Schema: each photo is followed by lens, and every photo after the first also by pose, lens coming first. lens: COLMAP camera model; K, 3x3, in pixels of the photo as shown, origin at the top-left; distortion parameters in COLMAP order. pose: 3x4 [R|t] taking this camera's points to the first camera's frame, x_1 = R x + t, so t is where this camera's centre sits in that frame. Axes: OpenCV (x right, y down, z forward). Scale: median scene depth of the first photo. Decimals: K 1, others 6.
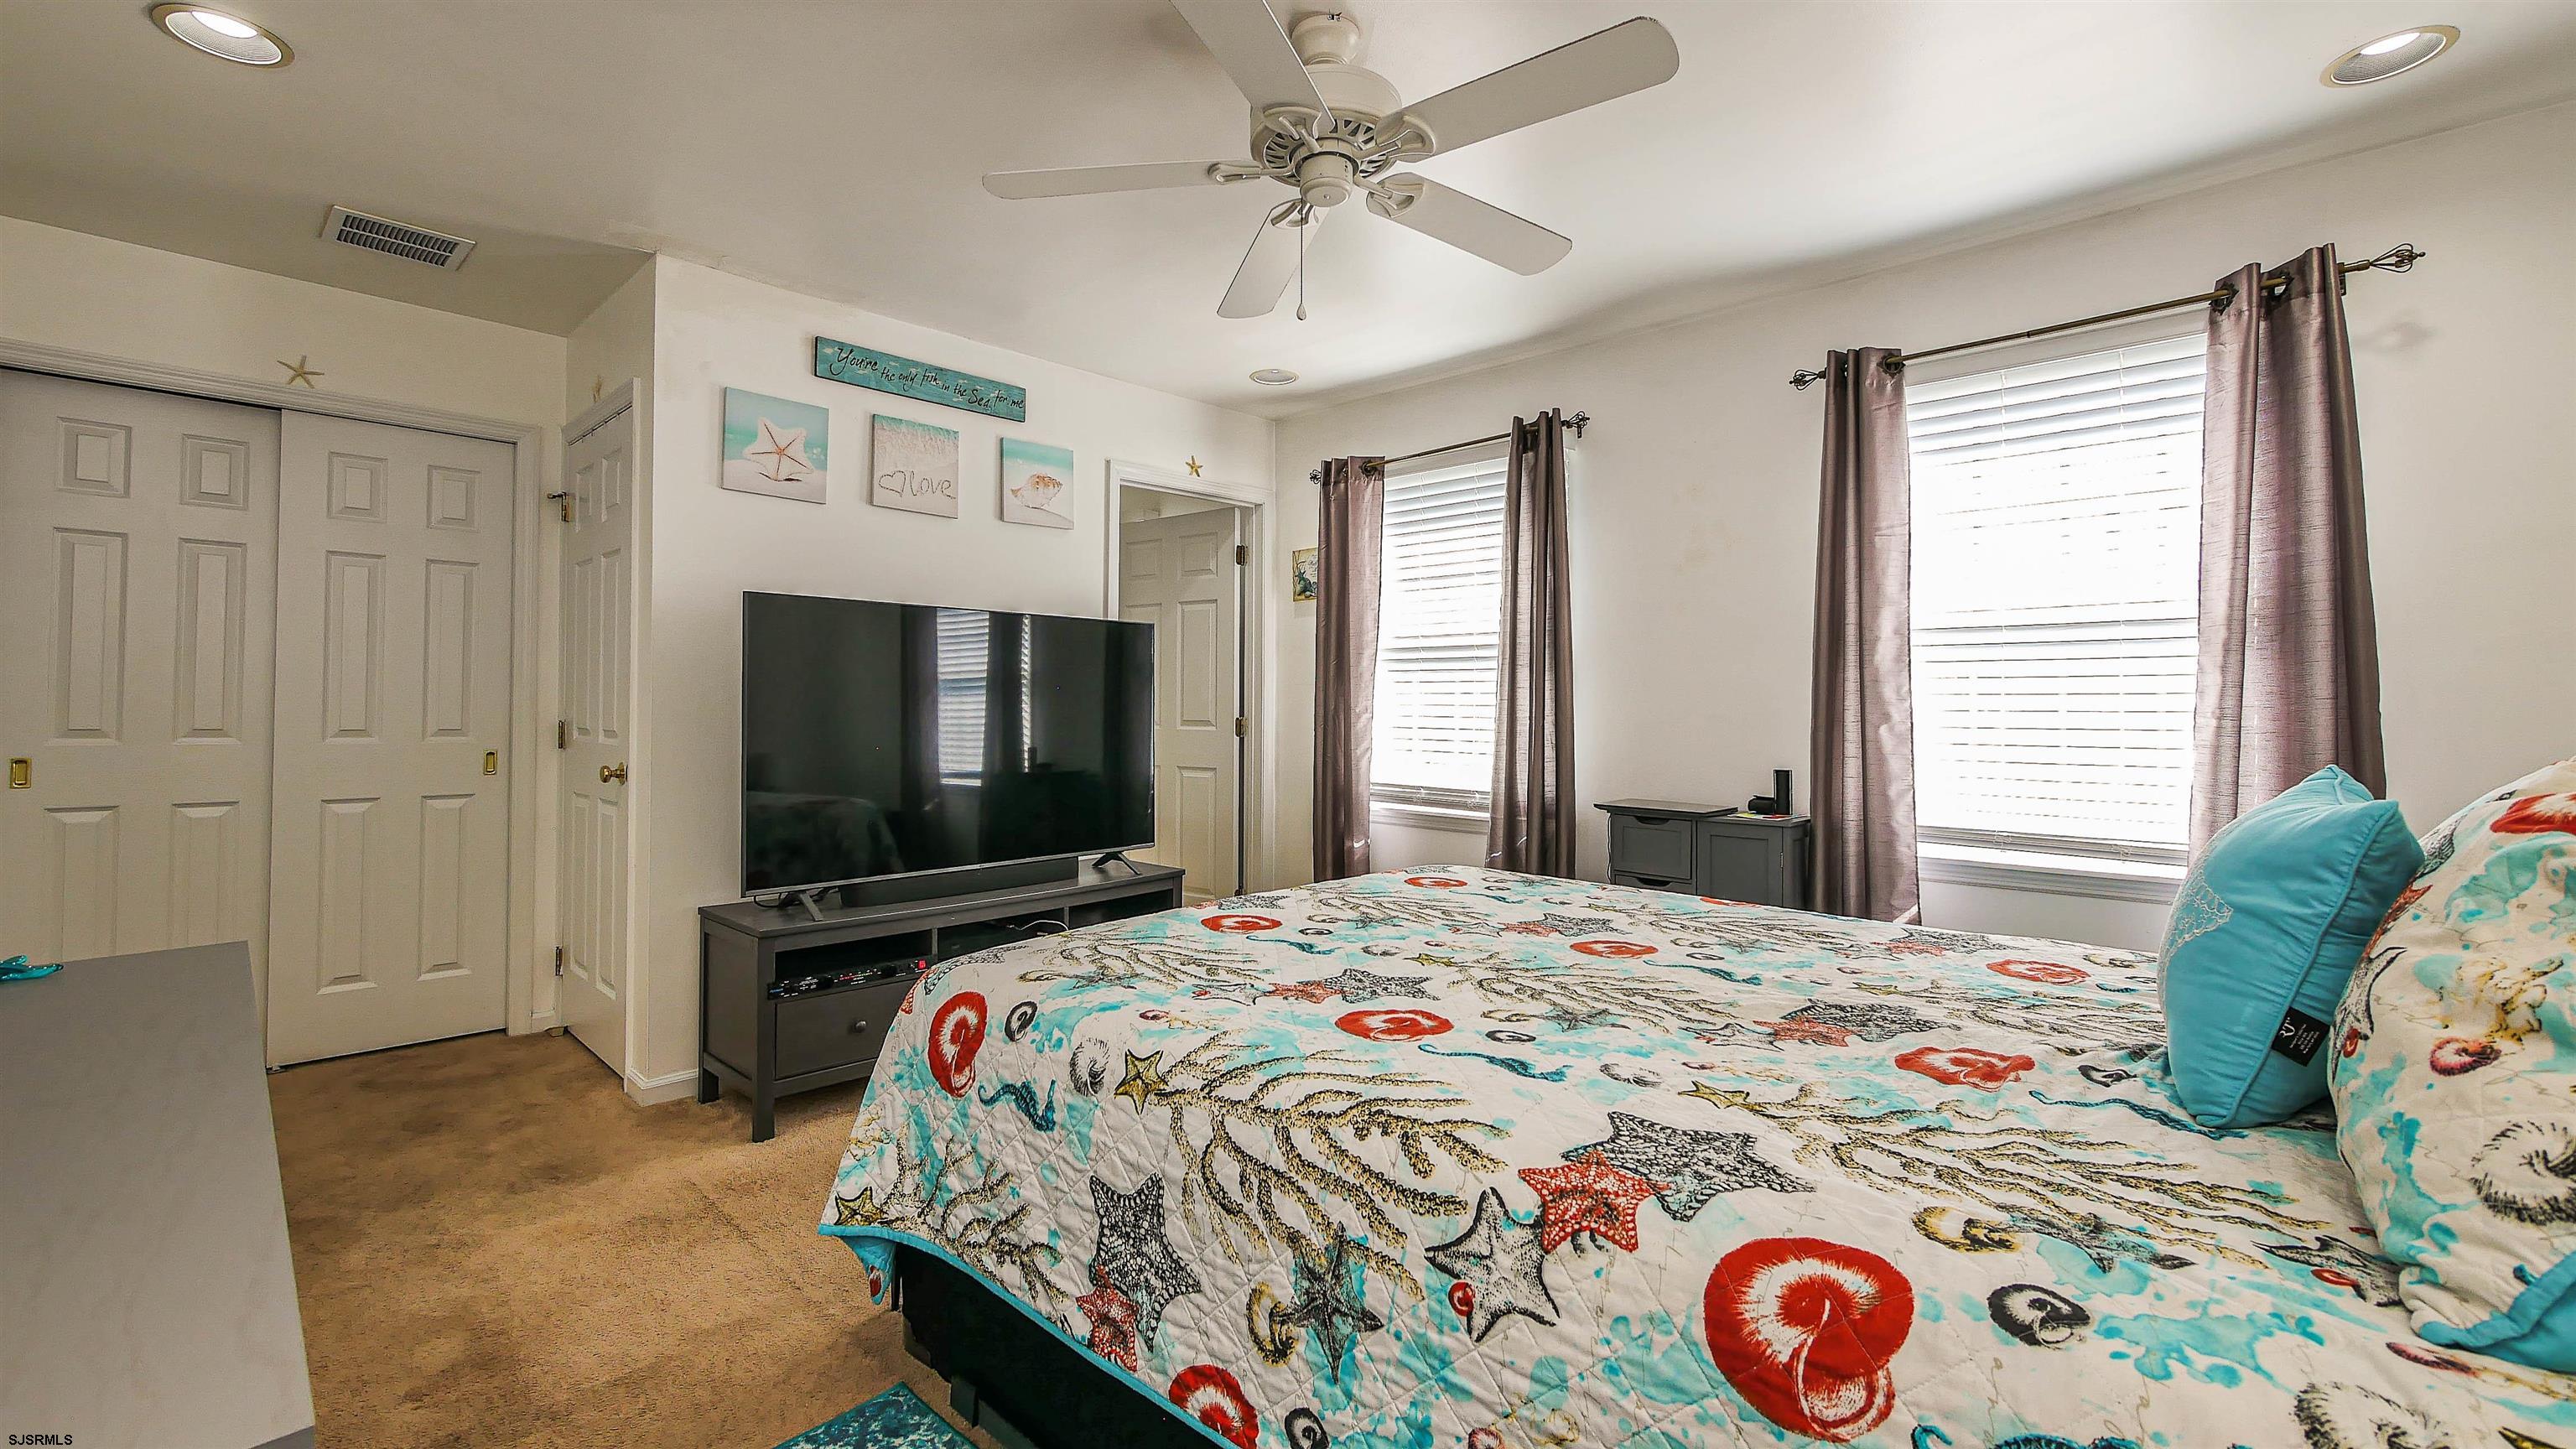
lens RADIAL K [[1058.8, 0, 1284.3], [0, 1058.8, 712.3], [0, 0, 1]] dist [-0.008015, 0.000082]
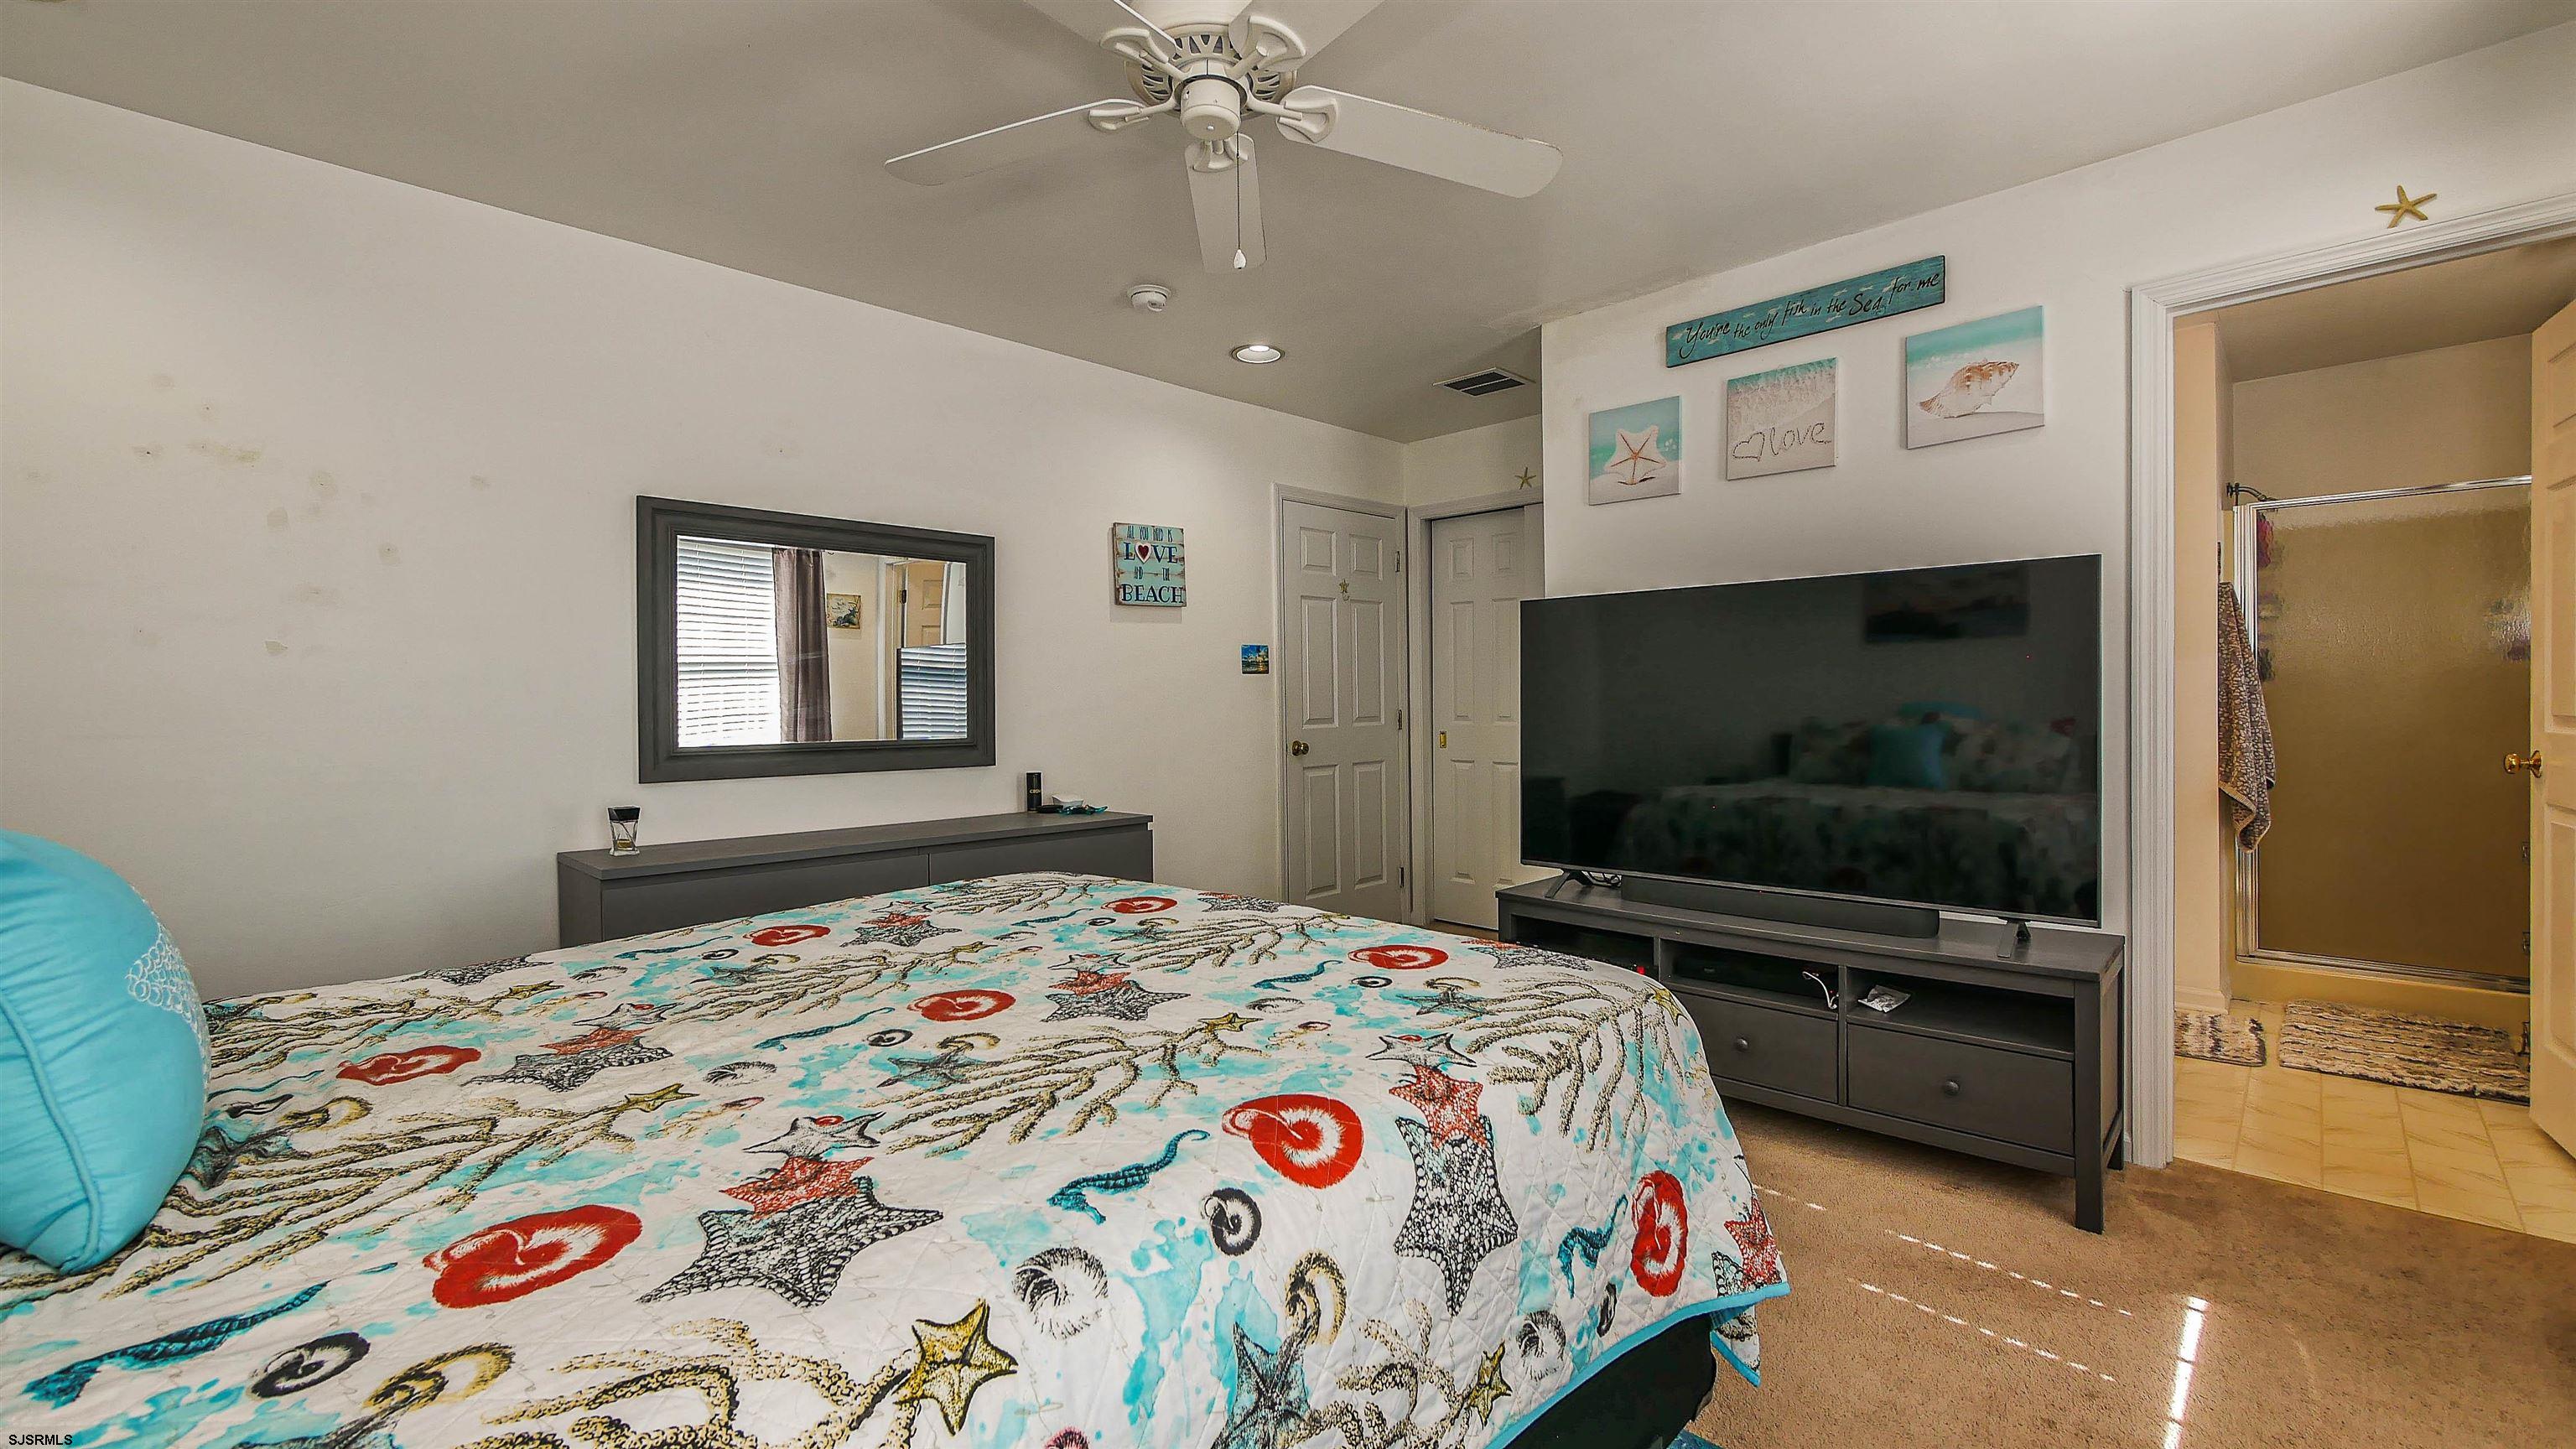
lens RADIAL K [[1058.8, 0, 1284.3], [0, 1058.8, 712.3], [0, 0, 1]] dist [-0.008015, 0.000082]
pose [[-0.049374, 0.014817, -0.998670, 0.590101], [-0.000029, 0.999890, 0.014837, -0.008354], [0.998780, 0.000761, -0.049369, 0.706630]]
